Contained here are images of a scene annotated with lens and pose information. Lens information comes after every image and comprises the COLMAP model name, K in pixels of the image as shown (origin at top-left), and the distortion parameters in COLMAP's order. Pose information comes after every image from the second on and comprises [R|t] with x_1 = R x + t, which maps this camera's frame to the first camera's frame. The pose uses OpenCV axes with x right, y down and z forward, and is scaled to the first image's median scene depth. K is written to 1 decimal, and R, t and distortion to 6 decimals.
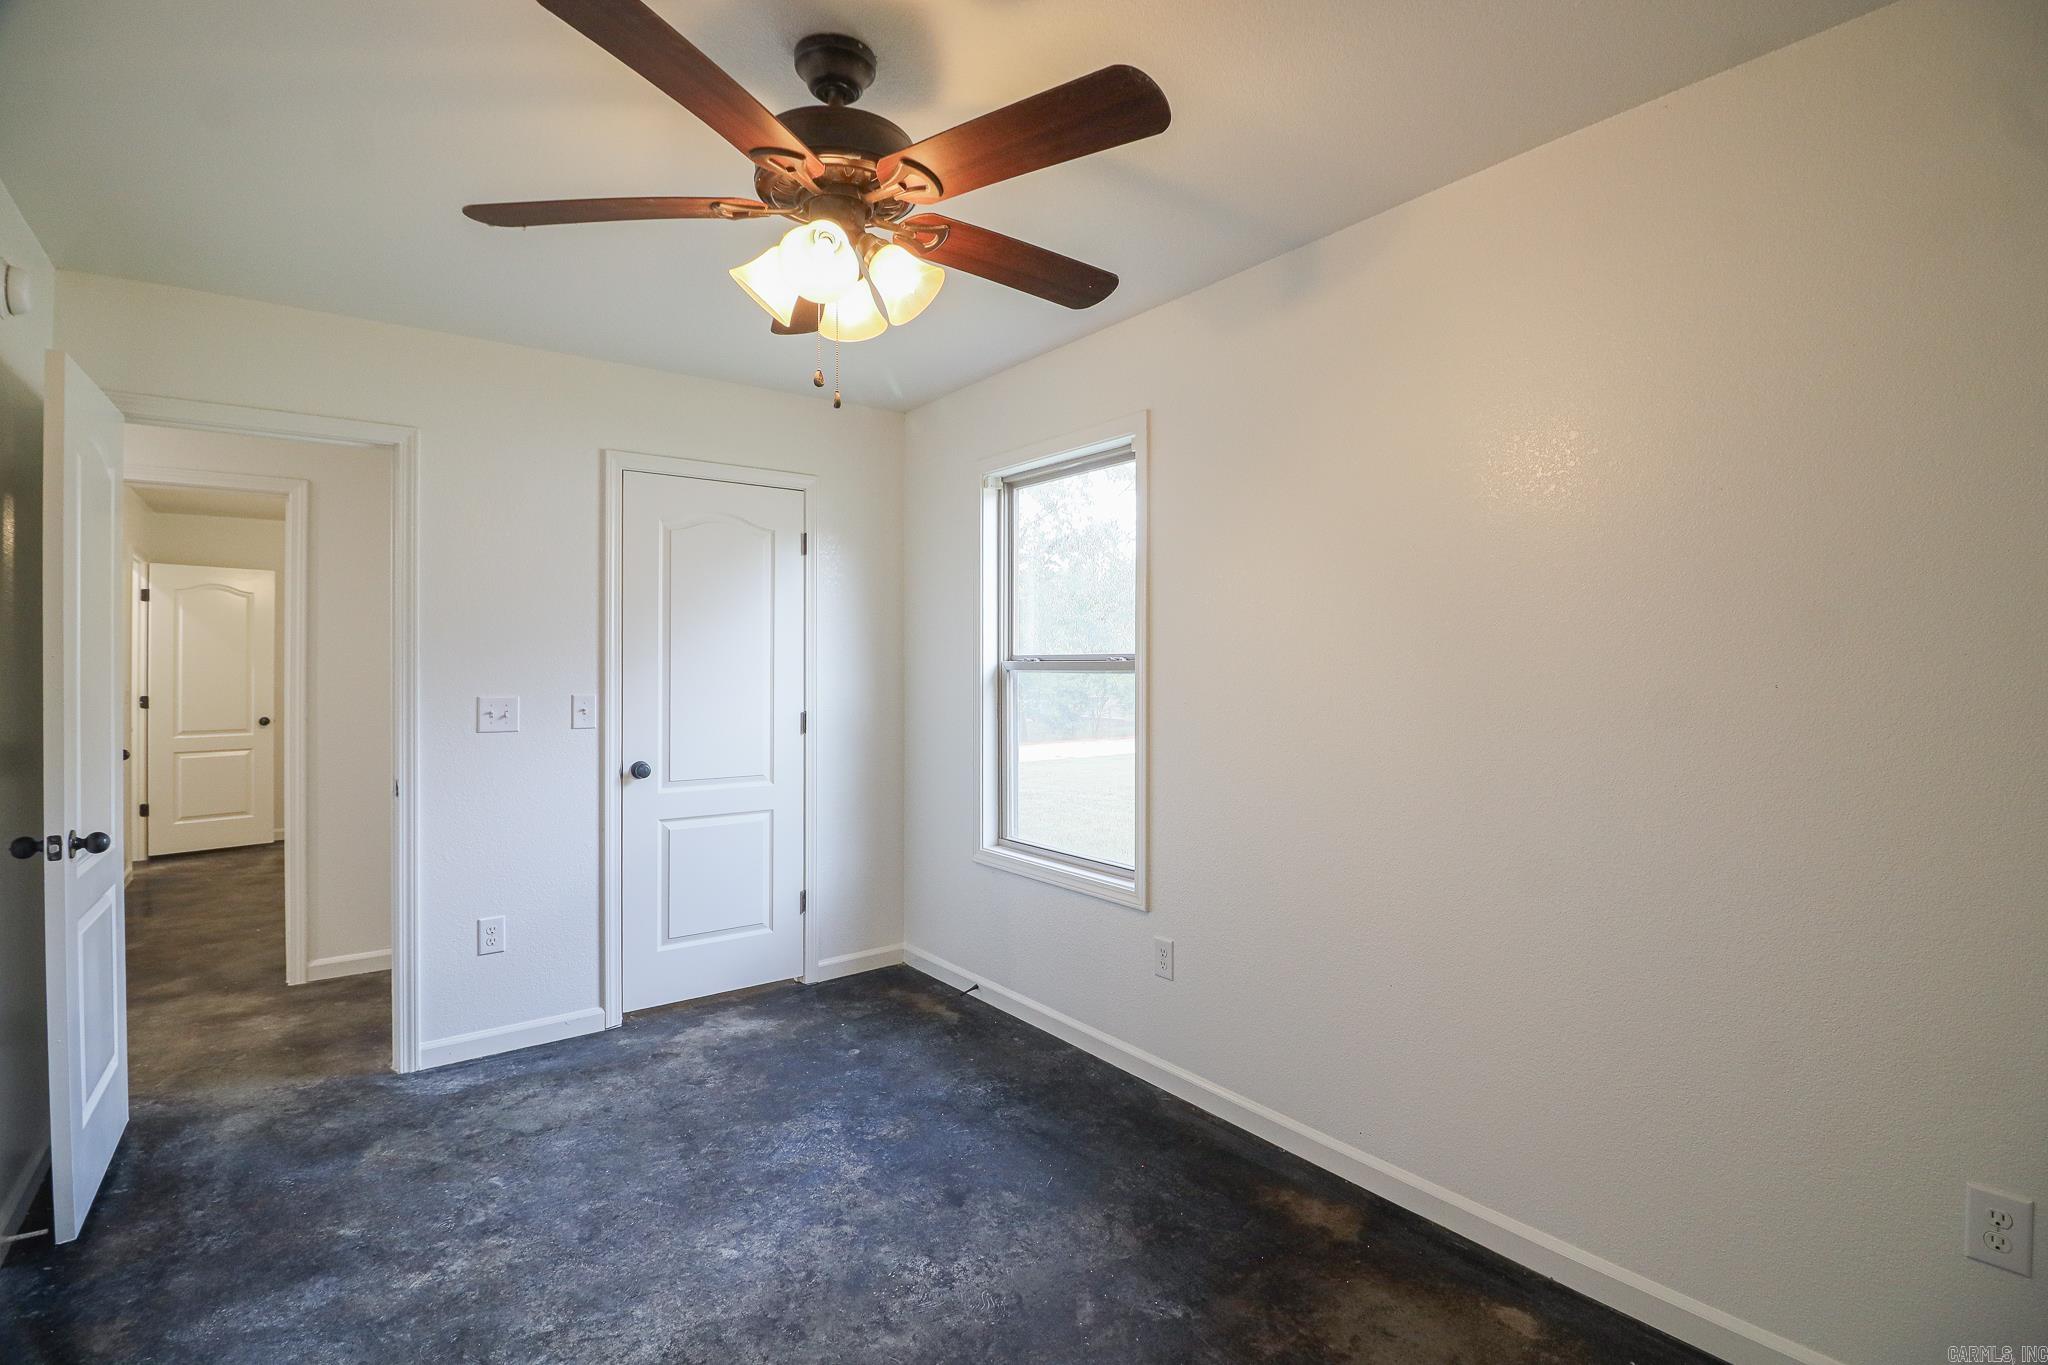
lens RADIAL K [[940.1, 0, 1038.3], [0, 940.1, 652.6], [0, 0, 1]] dist [0.004785, -0.015228]
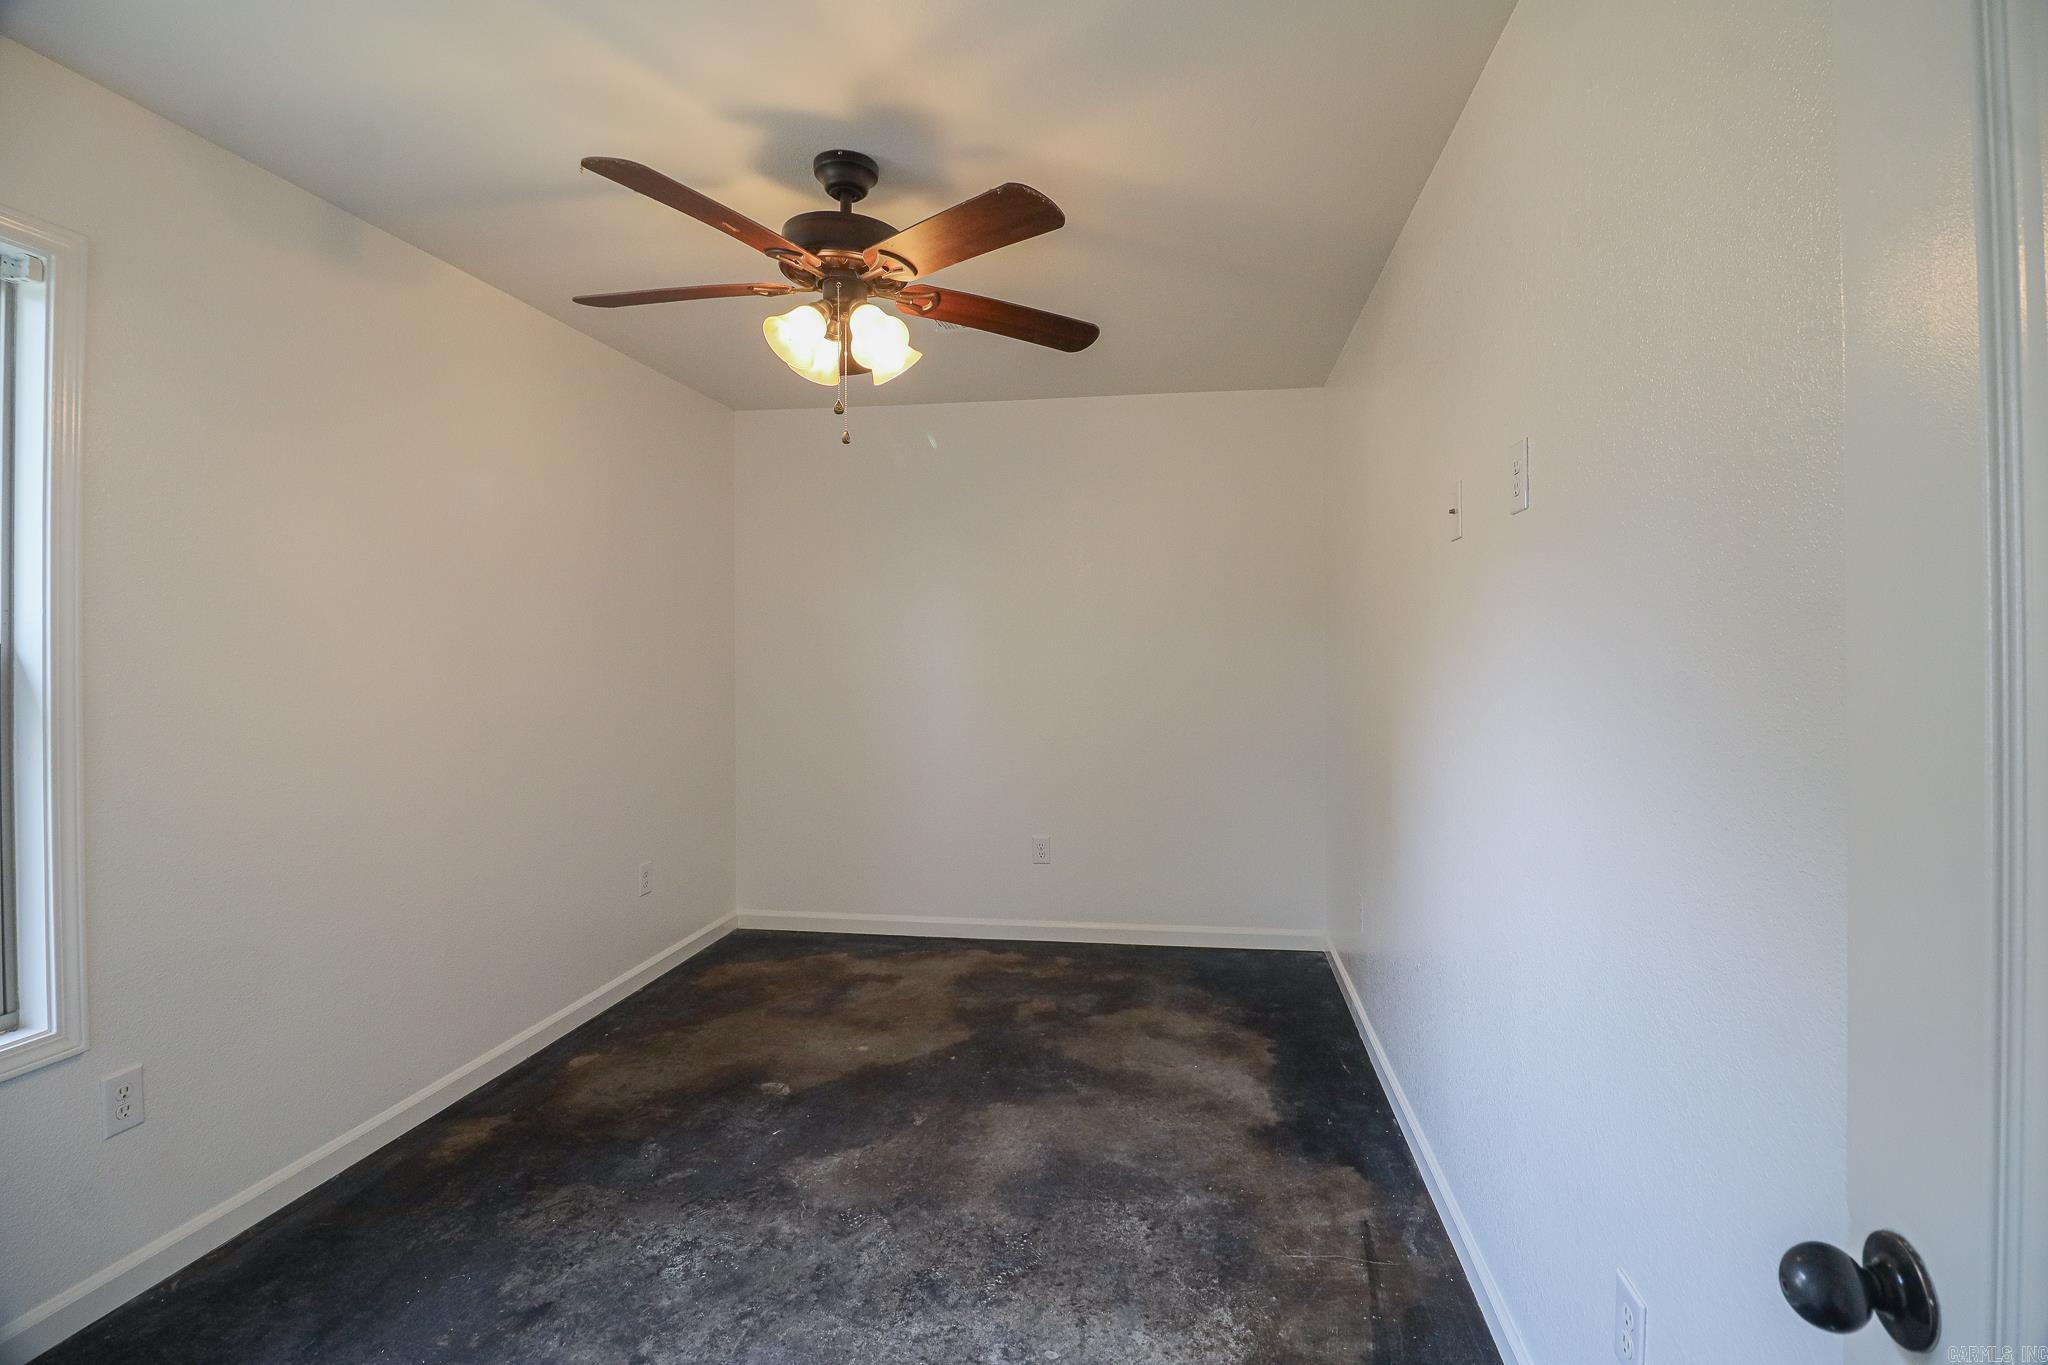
lens RADIAL K [[950.1, 0, 1033.5], [0, 950.1, 681.6], [0, 0, 1]] dist [0.001730, -0.015436]
pose [[-0.678364, -0.018562, 0.734491, -0.871267], [-0.004817, 0.999772, 0.020817, 0.022862], [-0.734710, 0.010583, -0.678299, 1.120604]]
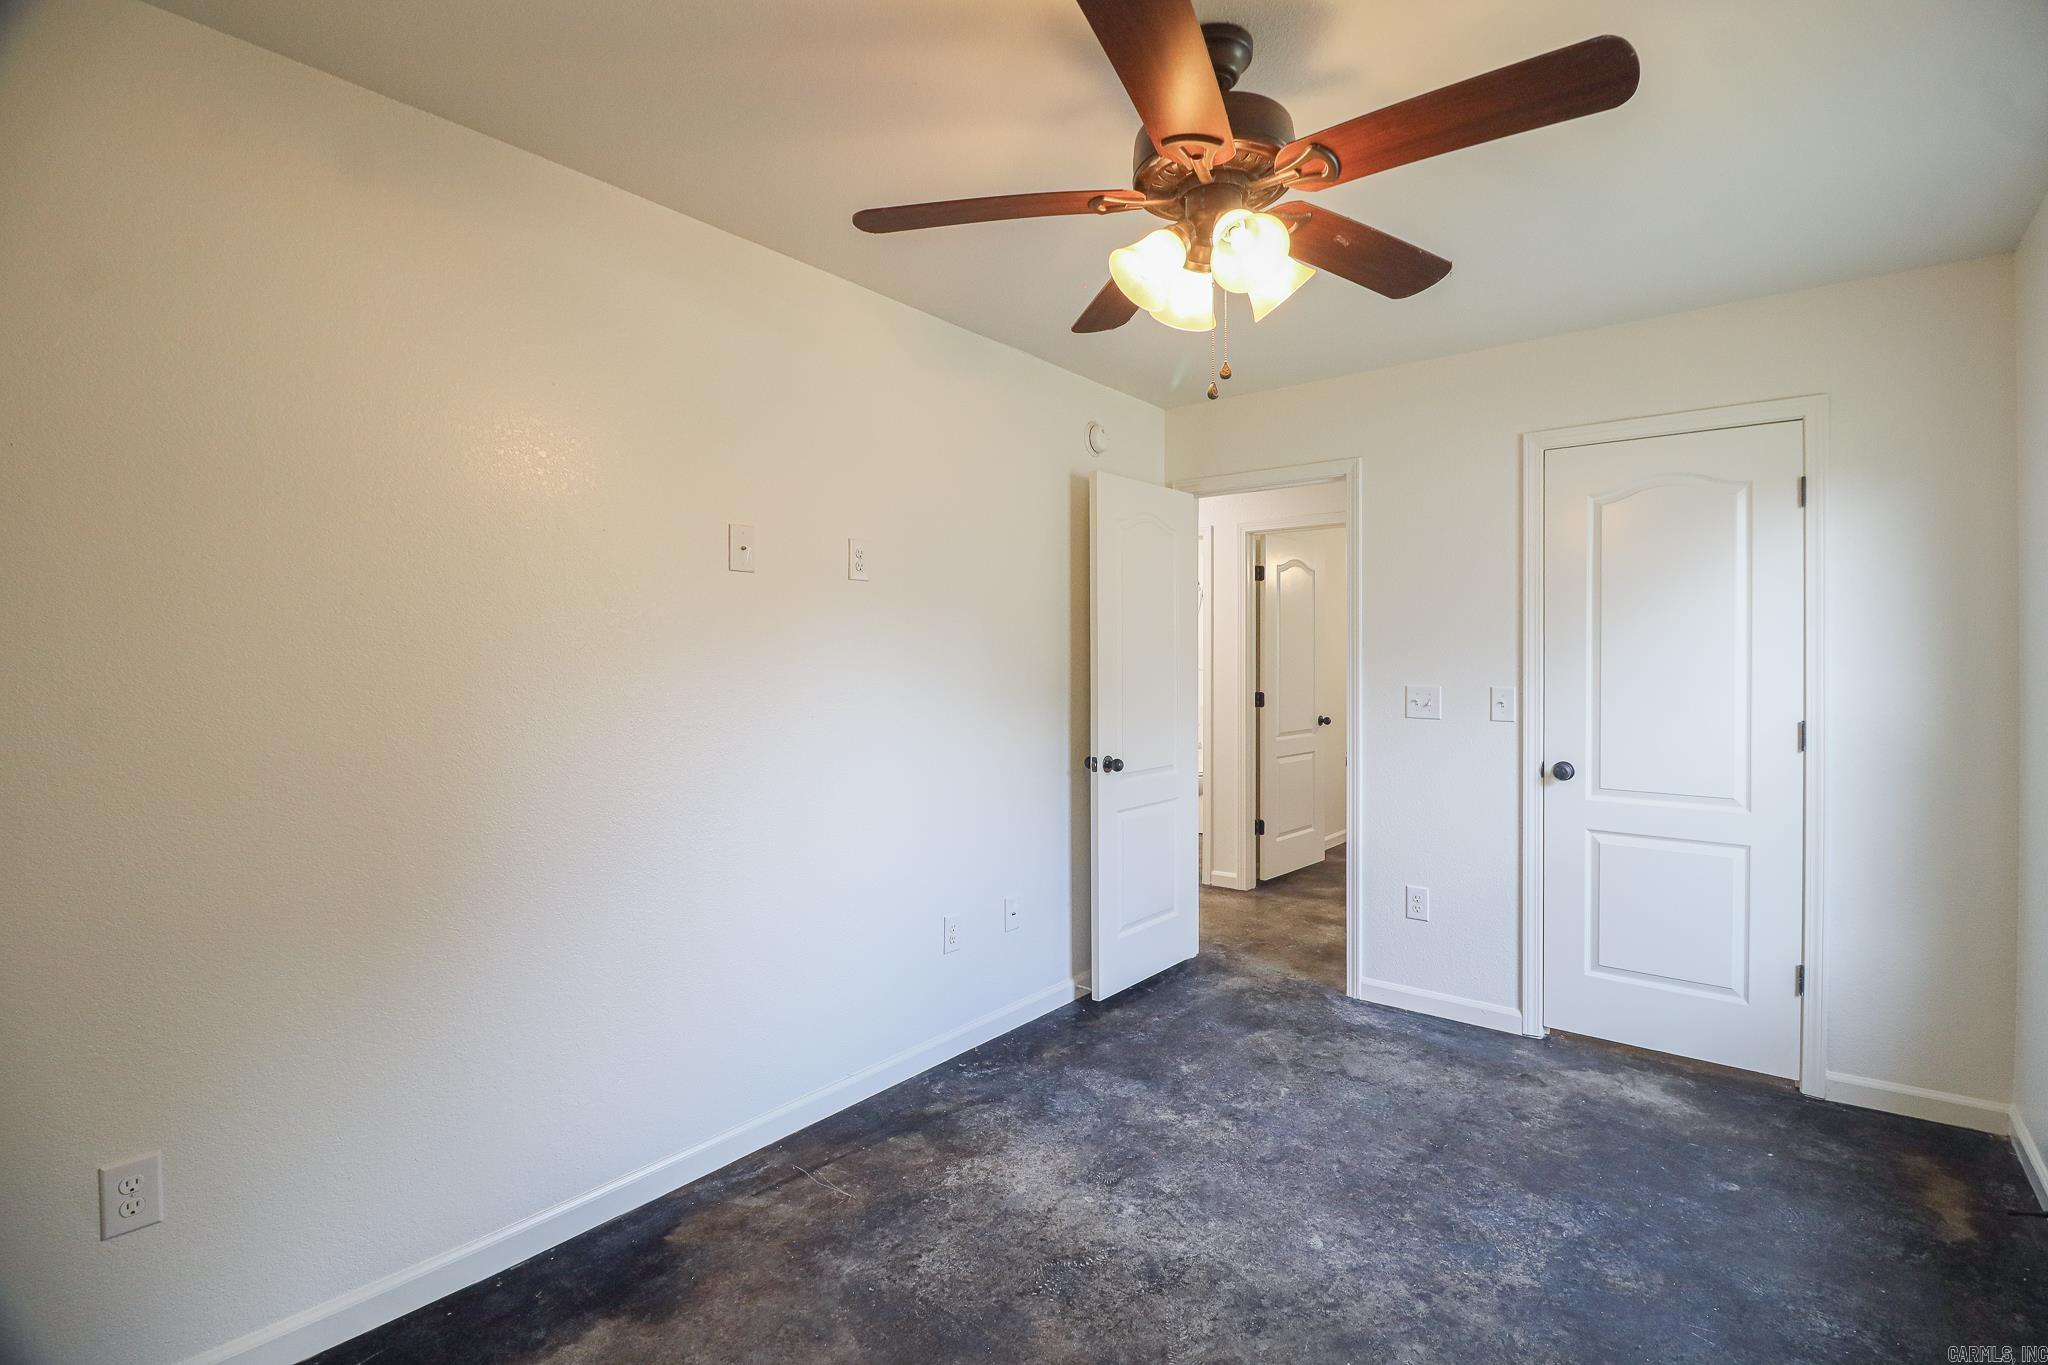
lens RADIAL K [[943.4, 0, 1054.6], [0, 943.4, 645.7], [0, 0, 1]] dist [0.001833, -0.013603]
pose [[0.255418, -0.010617, -0.966773, 0.480052], [0.012210, 0.999895, -0.007755, 0.004358], [0.966754, -0.009823, 0.255520, 0.394568]]
